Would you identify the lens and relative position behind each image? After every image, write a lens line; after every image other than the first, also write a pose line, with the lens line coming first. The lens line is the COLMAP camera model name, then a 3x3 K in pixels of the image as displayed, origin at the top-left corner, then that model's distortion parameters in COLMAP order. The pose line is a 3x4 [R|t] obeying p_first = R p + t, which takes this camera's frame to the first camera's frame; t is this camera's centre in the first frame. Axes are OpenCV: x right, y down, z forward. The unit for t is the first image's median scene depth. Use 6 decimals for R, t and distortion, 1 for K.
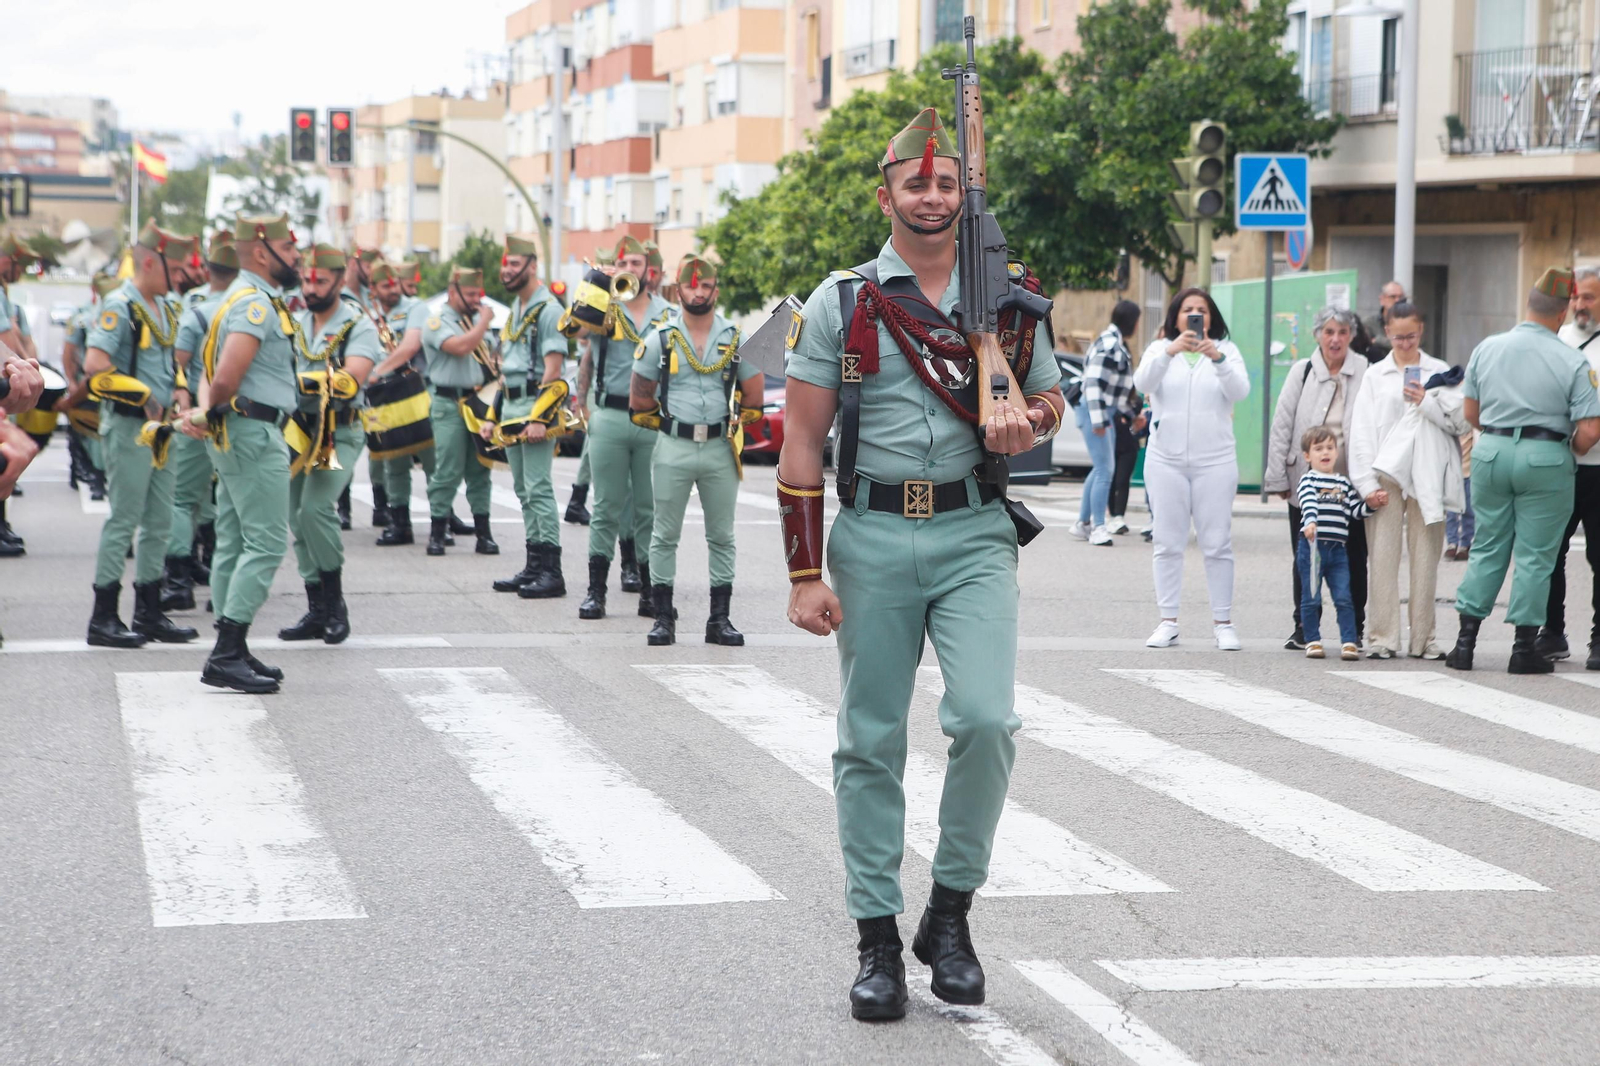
lens RADIAL K [[3326.6, 0, 800.0], [0, 3326.6, 533.0], [0, 0, 1]] dist [0.180399, 0.100750]
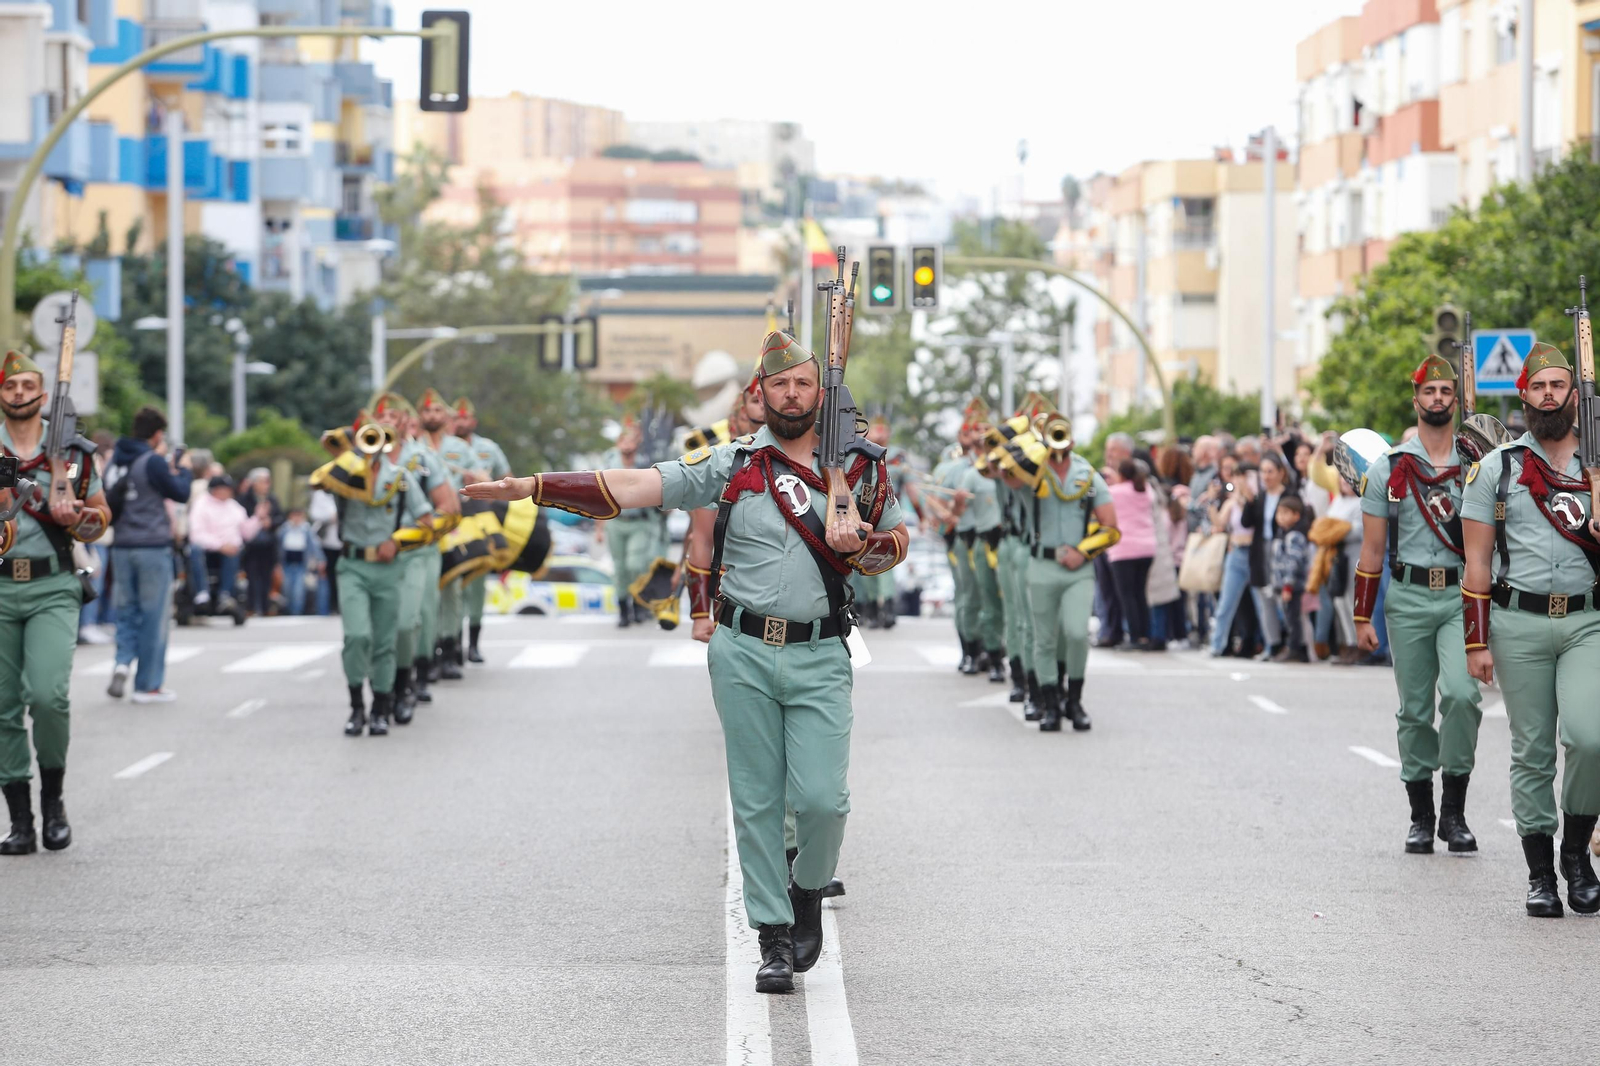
lens RADIAL K [[7643.3, 0, 800.0], [0, 7643.3, 533.0], [0, 0, 1]] dist [0.193180, 2.150840]
pose [[0.977087, -0.016752, -0.212181, 0.145427], [0.003530, 0.998036, -0.062541, 0.039915], [0.212812, 0.060359, 0.975227, -0.530442]]
